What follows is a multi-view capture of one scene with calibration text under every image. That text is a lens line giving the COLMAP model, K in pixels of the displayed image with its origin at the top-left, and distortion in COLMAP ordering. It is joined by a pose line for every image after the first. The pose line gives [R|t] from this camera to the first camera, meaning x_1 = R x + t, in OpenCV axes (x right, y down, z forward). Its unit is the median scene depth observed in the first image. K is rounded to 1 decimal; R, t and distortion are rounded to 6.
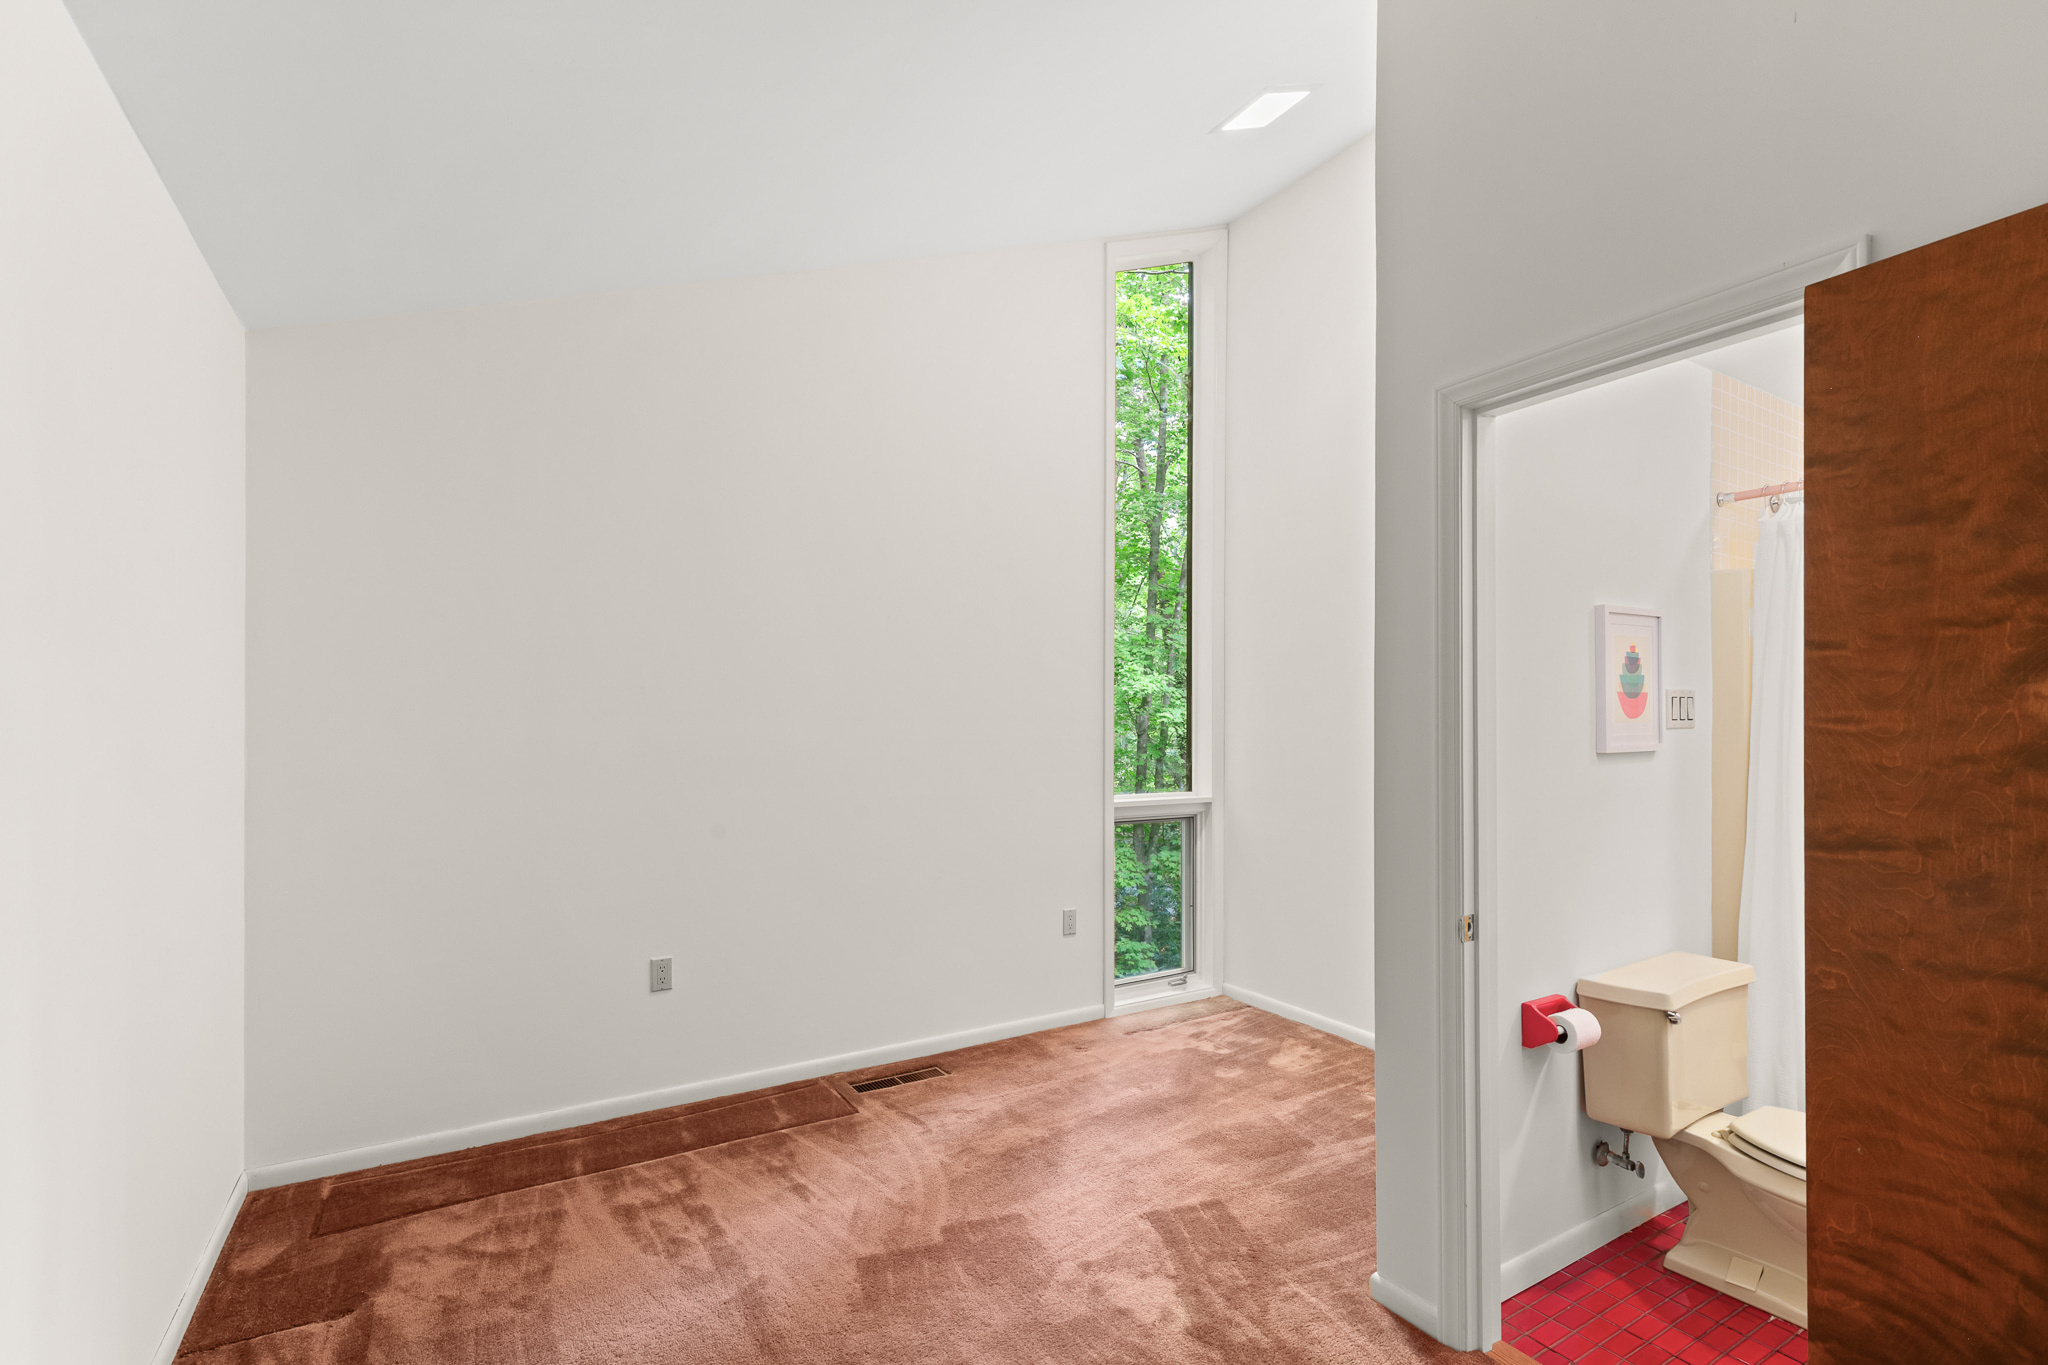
lens RADIAL K [[932.2, 0, 1022.3], [0, 932.2, 702.3], [0, 0, 1]] dist [0.007401, -0.001124]
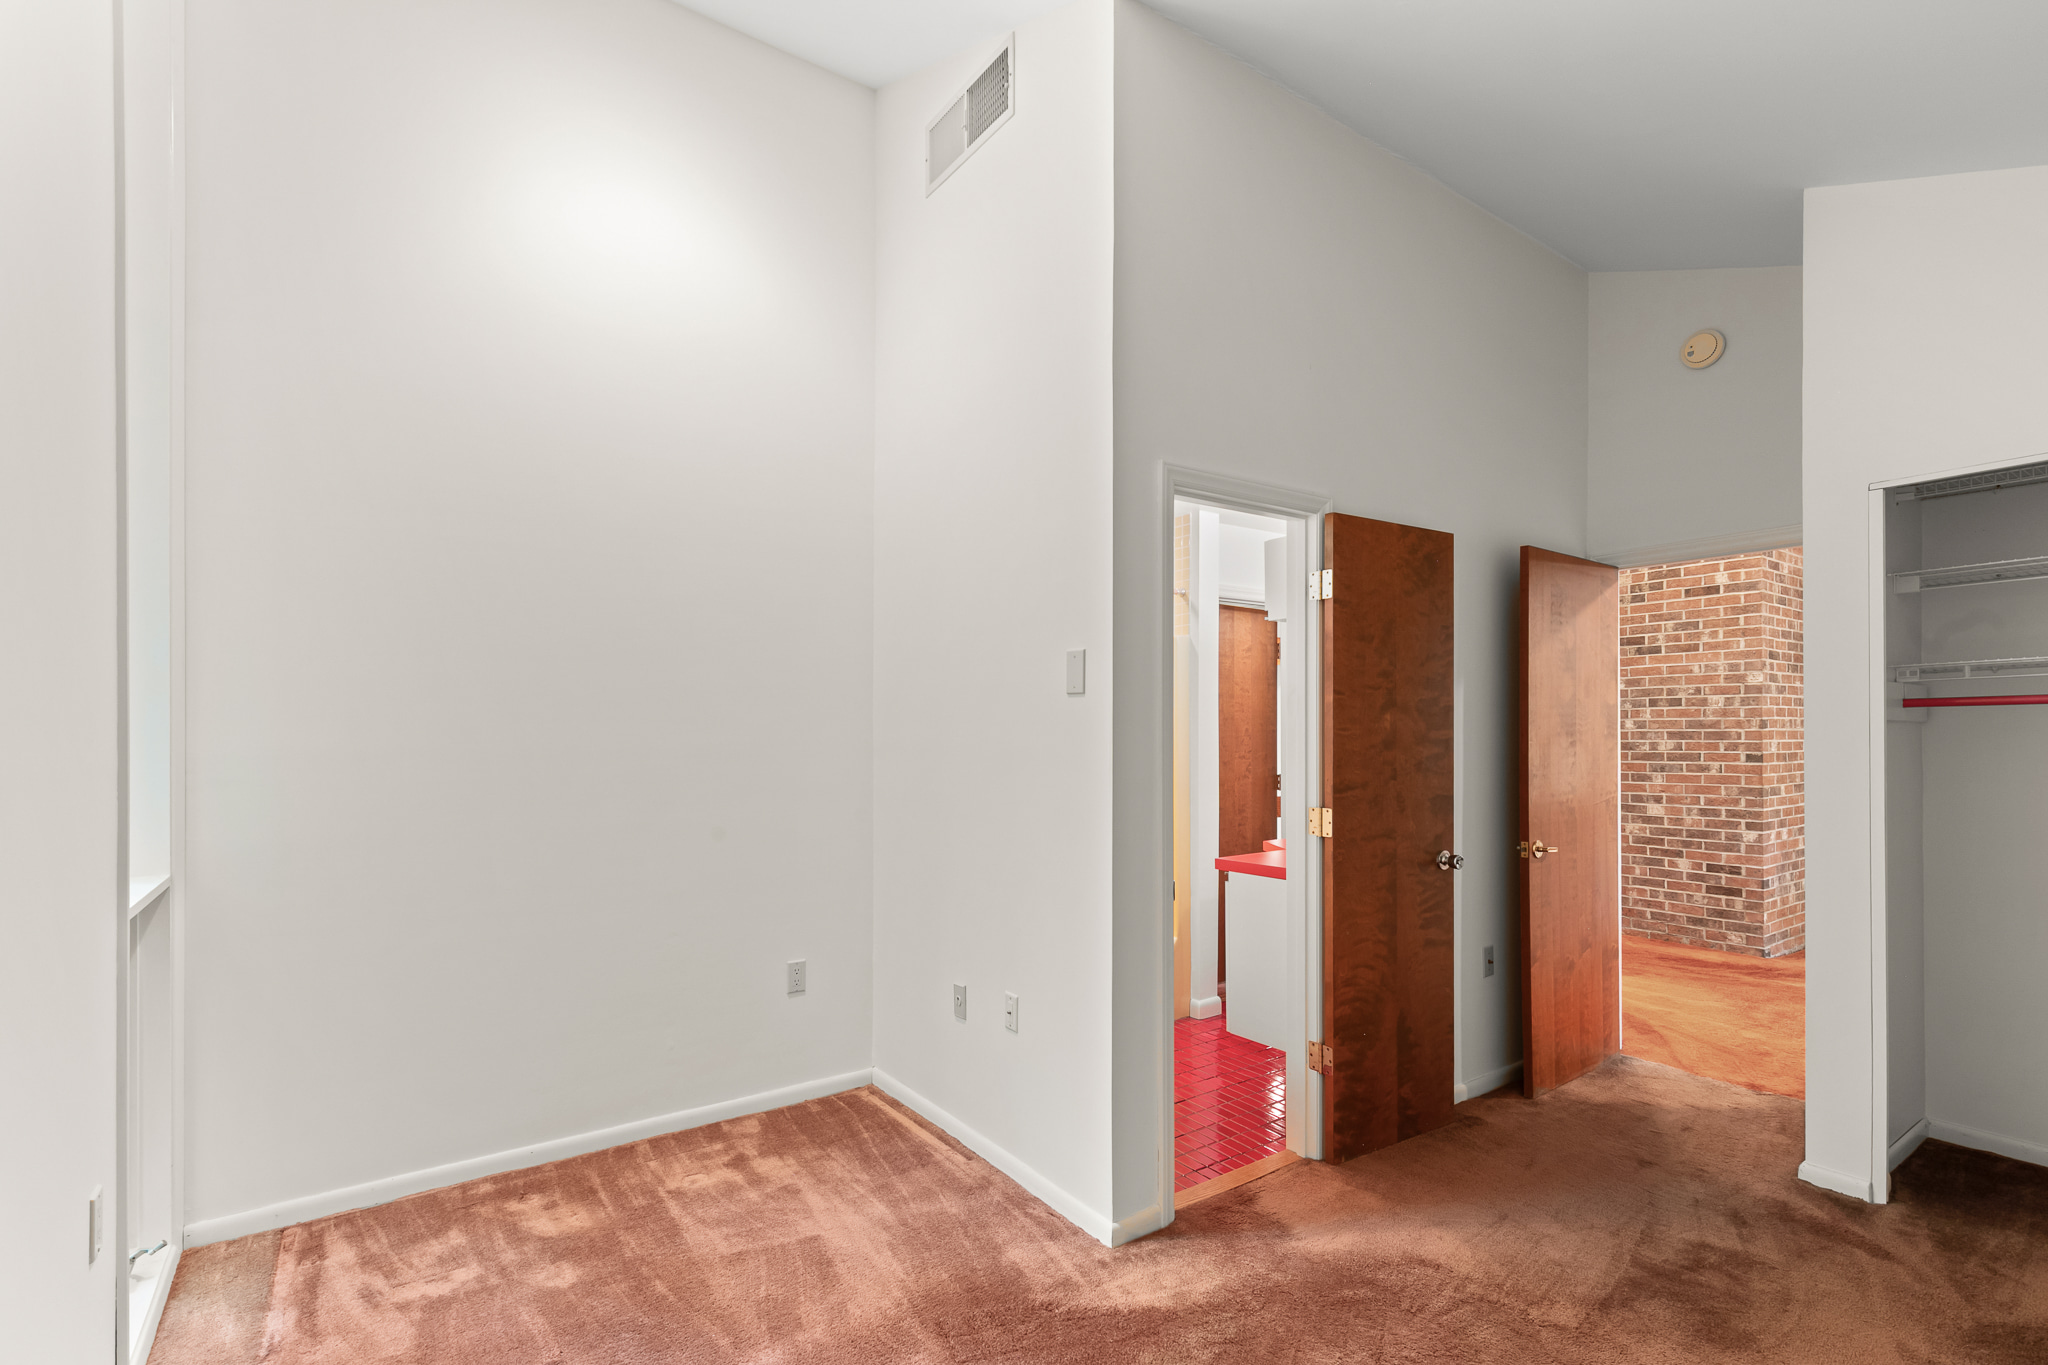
lens RADIAL K [[932.2, 0, 1023.0], [0, 932.2, 717.2], [0, 0, 1]] dist [0.007401, -0.001124]
pose [[-0.065745, 0.013563, 0.997744, -1.208361], [-0.018287, 0.999723, -0.014795, 0.037665], [-0.997669, -0.019219, -0.065479, 1.953907]]
